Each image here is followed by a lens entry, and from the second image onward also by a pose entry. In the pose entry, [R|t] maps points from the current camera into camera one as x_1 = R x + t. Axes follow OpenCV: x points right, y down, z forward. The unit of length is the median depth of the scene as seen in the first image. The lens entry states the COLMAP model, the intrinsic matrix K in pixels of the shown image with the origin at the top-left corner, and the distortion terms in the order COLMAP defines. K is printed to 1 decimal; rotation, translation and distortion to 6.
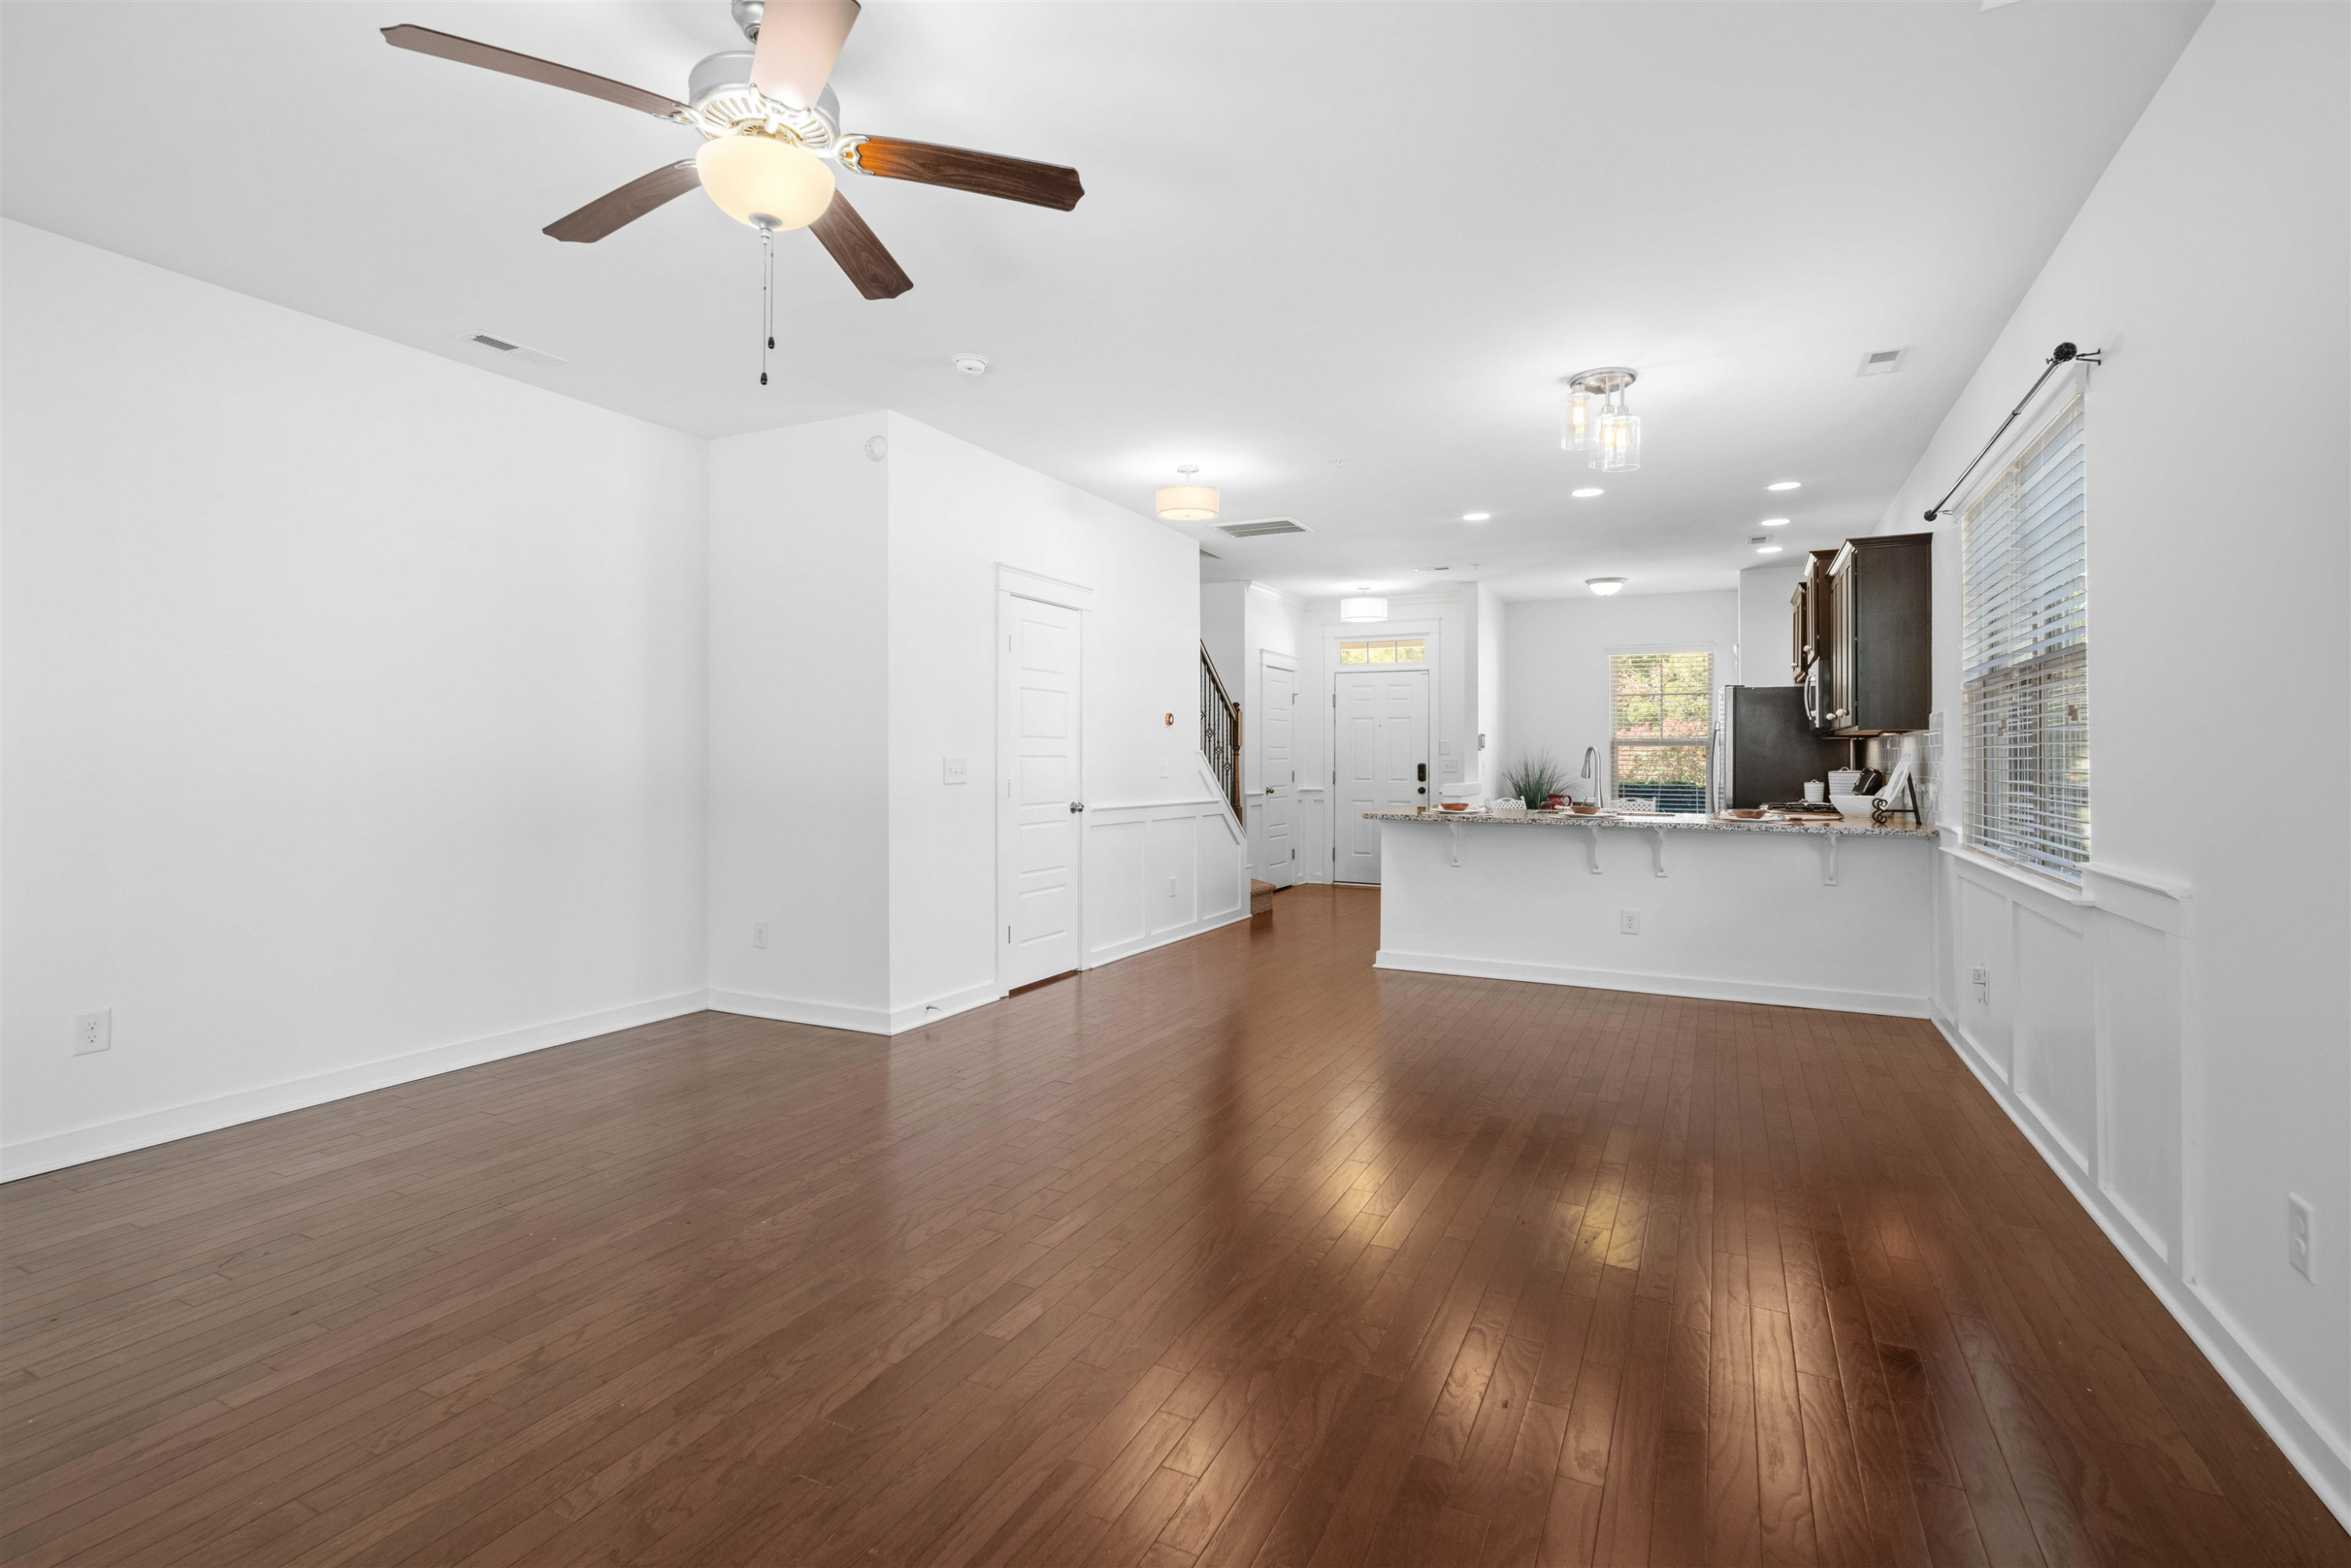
lens RADIAL K [[1108.6, 0, 1170.3], [0, 1108.6, 755.6], [0, 0, 1]] dist [0.000392, 0.000667]
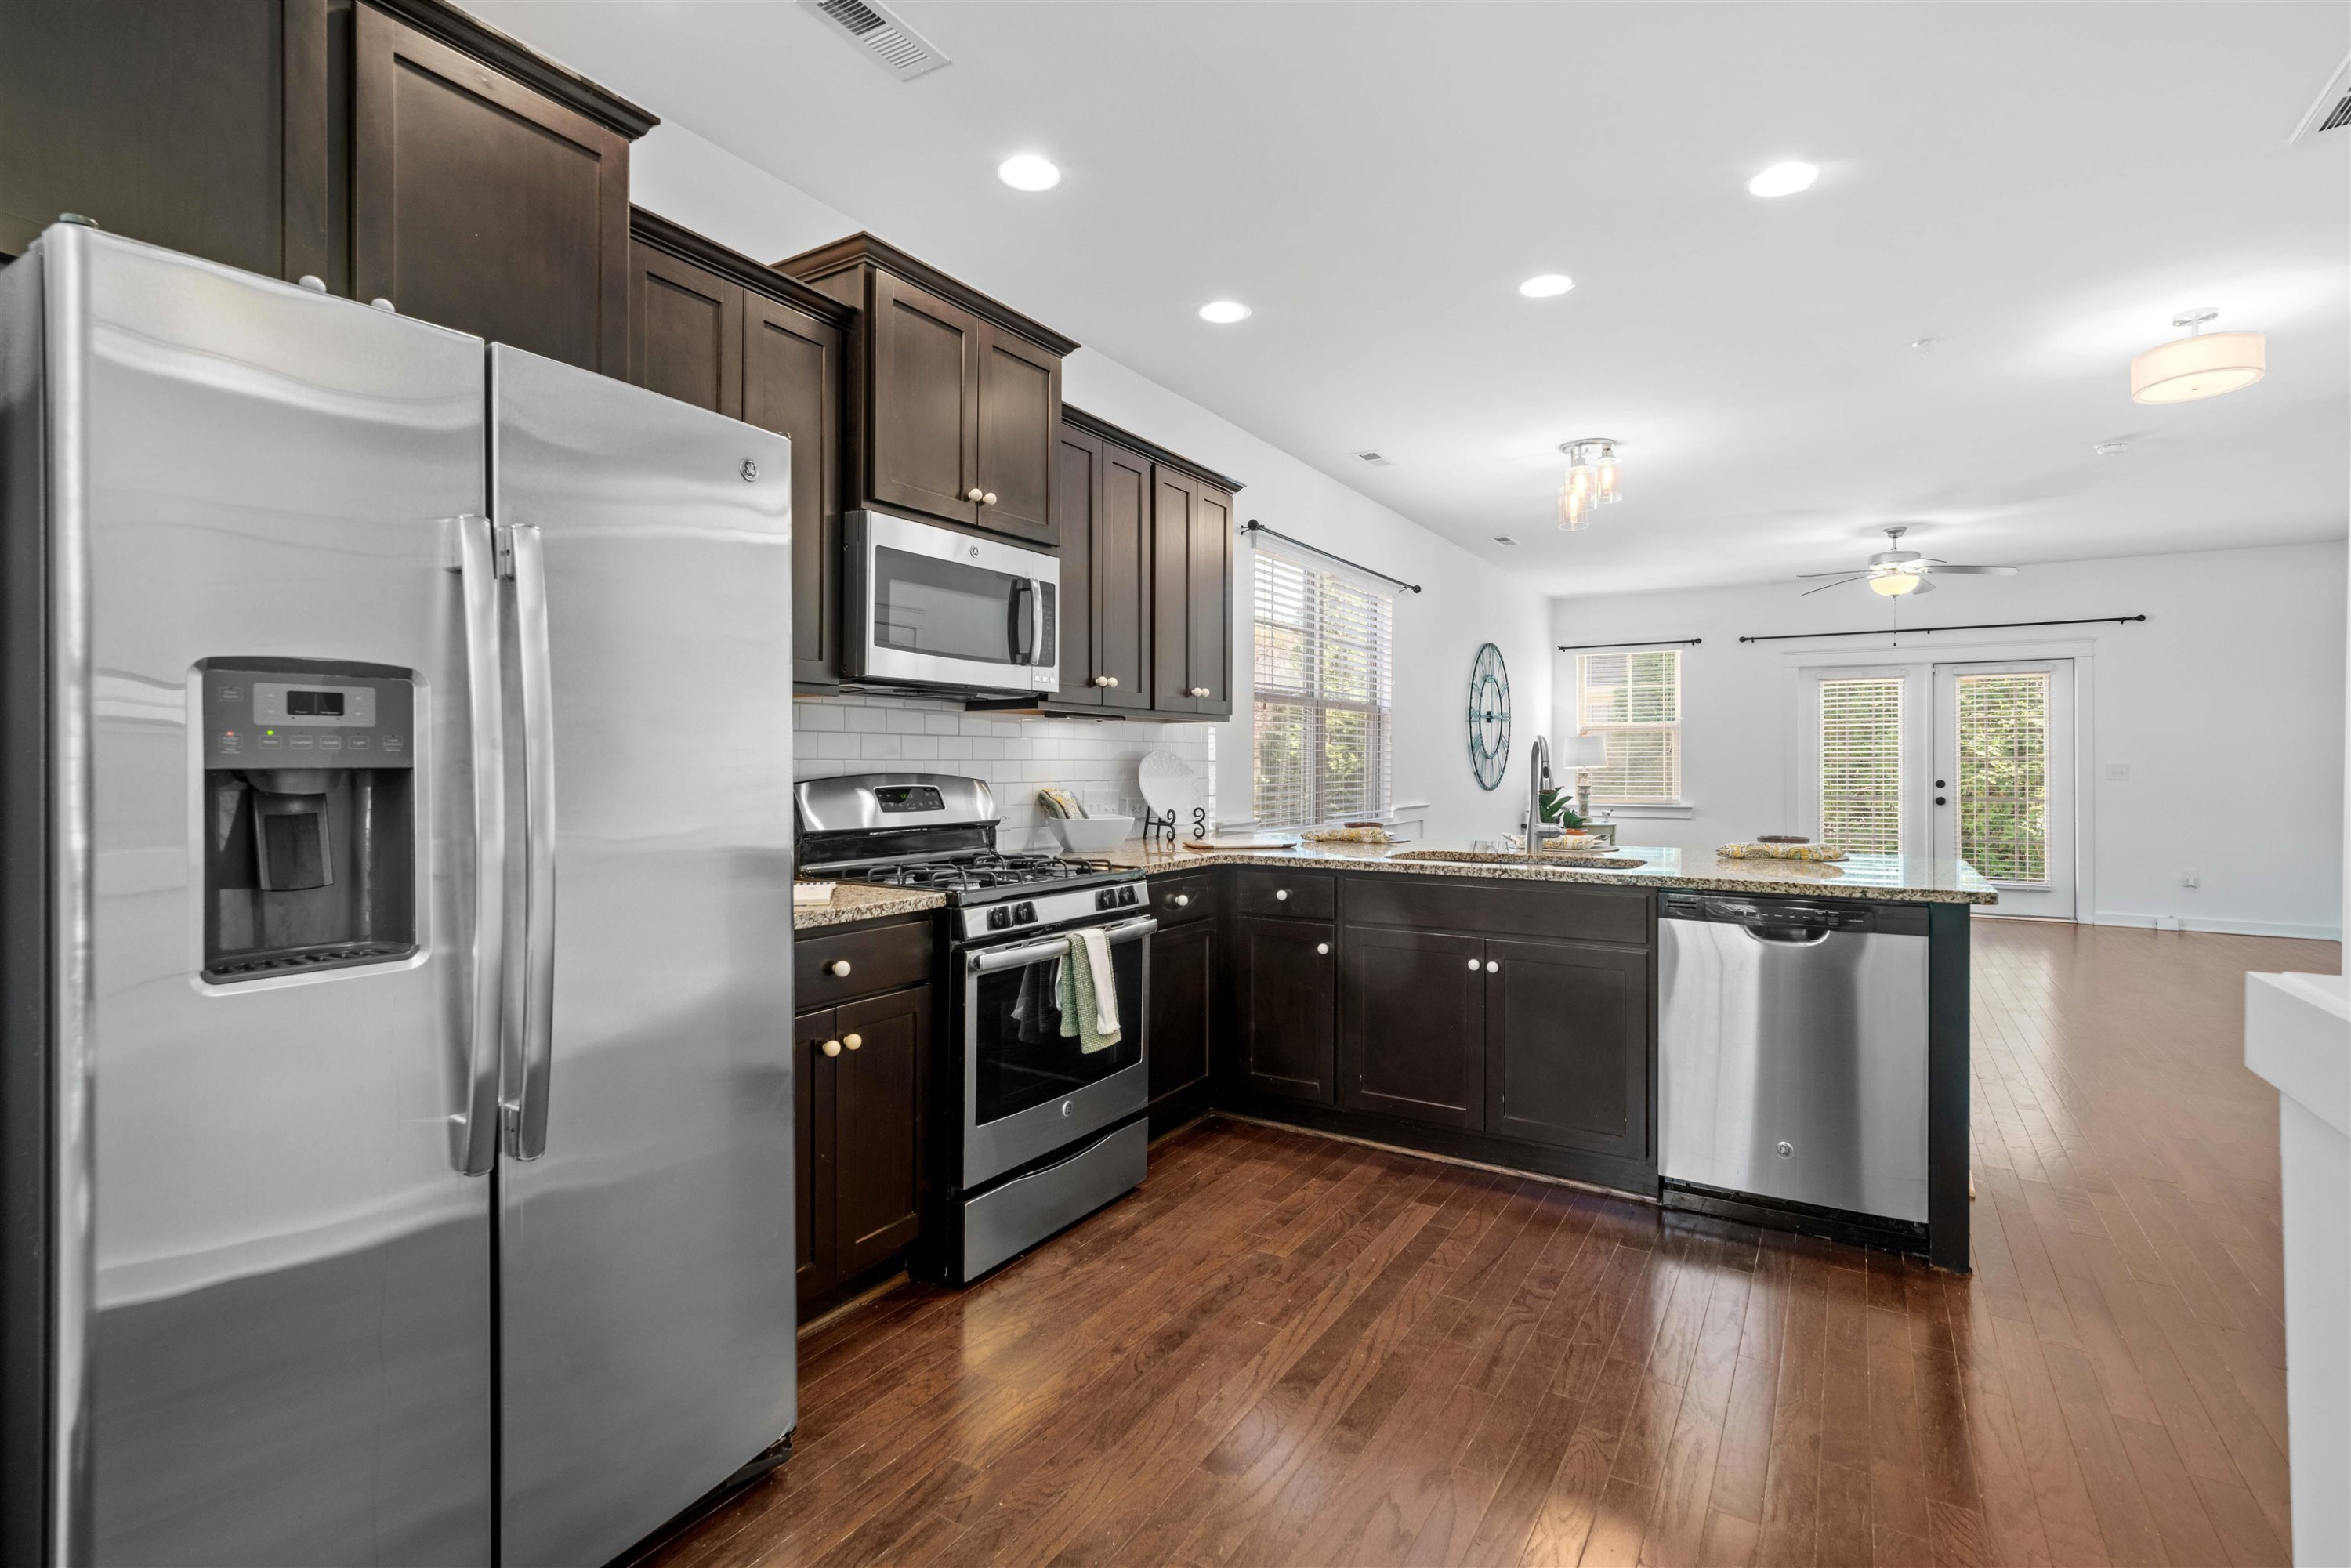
lens RADIAL K [[1108.6, 0, 1170.3], [0, 1108.6, 755.6], [0, 0, 1]] dist [0.000392, 0.000667]
pose [[-0.996118, -0.001981, 0.088011, 0.392674], [-0.002736, 0.999960, -0.008460, 0.005392], [-0.087990, -0.008668, -0.996084, 1.199477]]
